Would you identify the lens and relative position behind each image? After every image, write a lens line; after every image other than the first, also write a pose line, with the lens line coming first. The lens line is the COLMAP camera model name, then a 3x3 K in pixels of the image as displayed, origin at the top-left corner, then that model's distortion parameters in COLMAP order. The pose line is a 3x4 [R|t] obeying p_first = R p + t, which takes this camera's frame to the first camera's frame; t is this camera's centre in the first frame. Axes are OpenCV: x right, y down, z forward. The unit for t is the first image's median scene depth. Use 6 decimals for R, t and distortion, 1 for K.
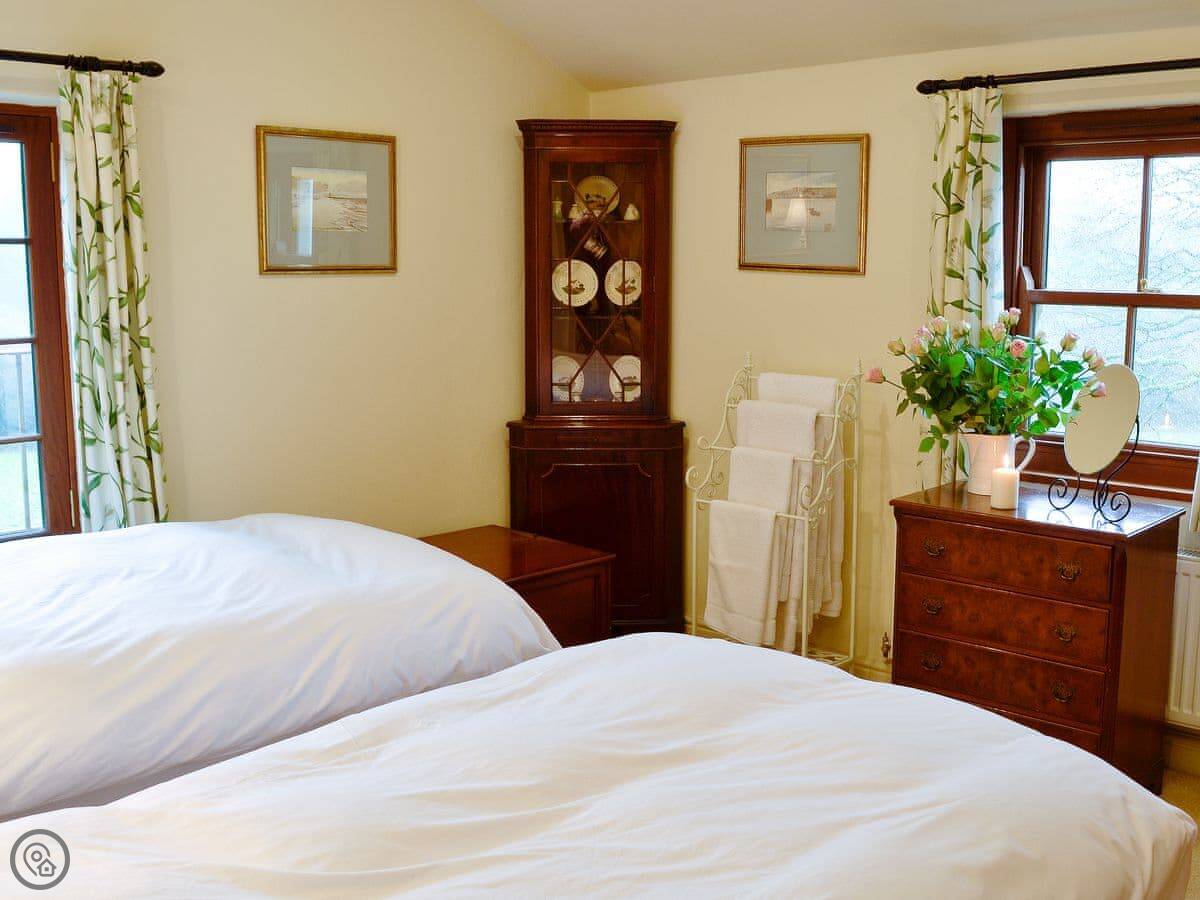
lens RADIAL K [[1332.2, 0, 600.0], [0, 1332.2, 450.0], [0, 0, 1]] dist [-0.050799, 0.005807]
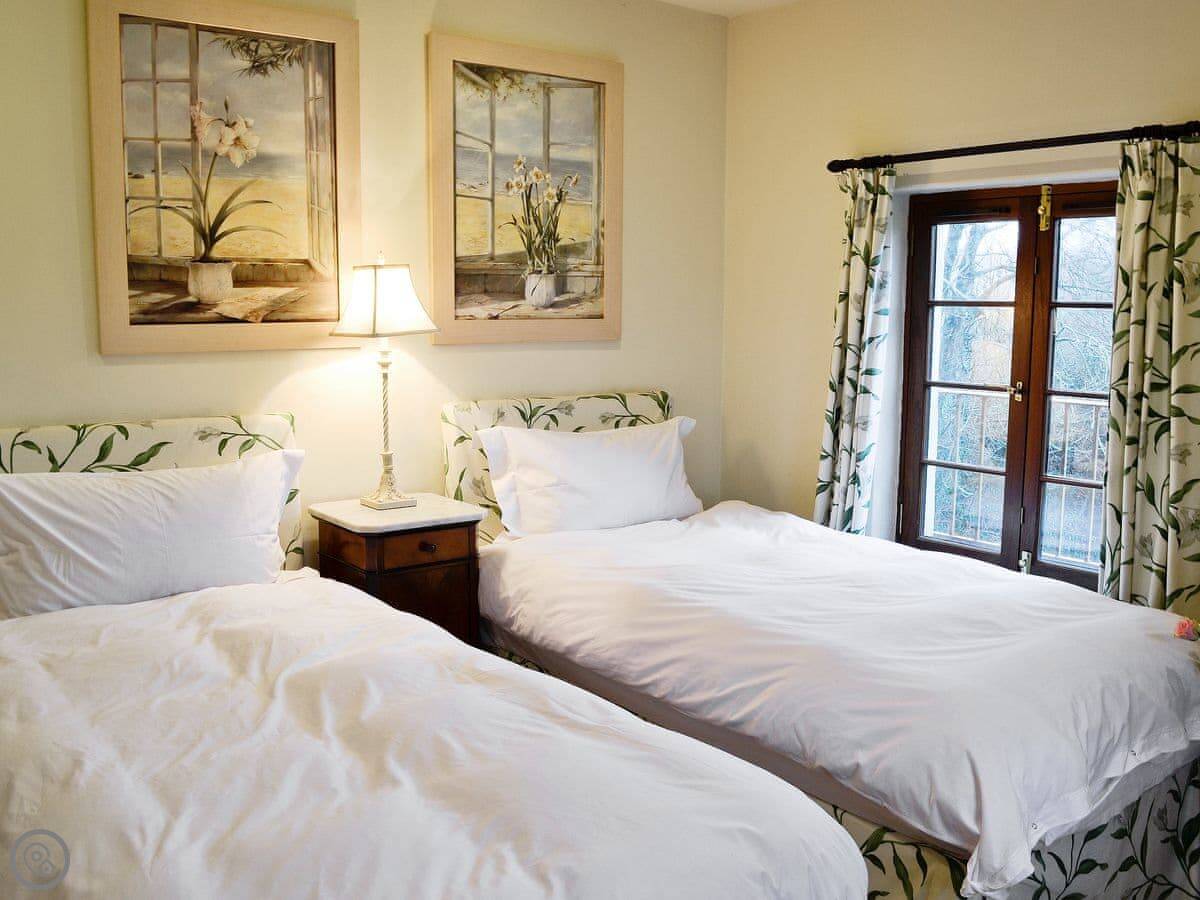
lens RADIAL K [[1077.9, 0, 600.0], [0, 1077.9, 450.0], [0, 0, 1]] dist [-0.001360, 0.000929]
pose [[-0.146447, 0.133668, -0.980146, 0.709124], [-0.145774, 0.977095, 0.155033, -0.164861], [0.978419, 0.165584, -0.123608, 0.989679]]
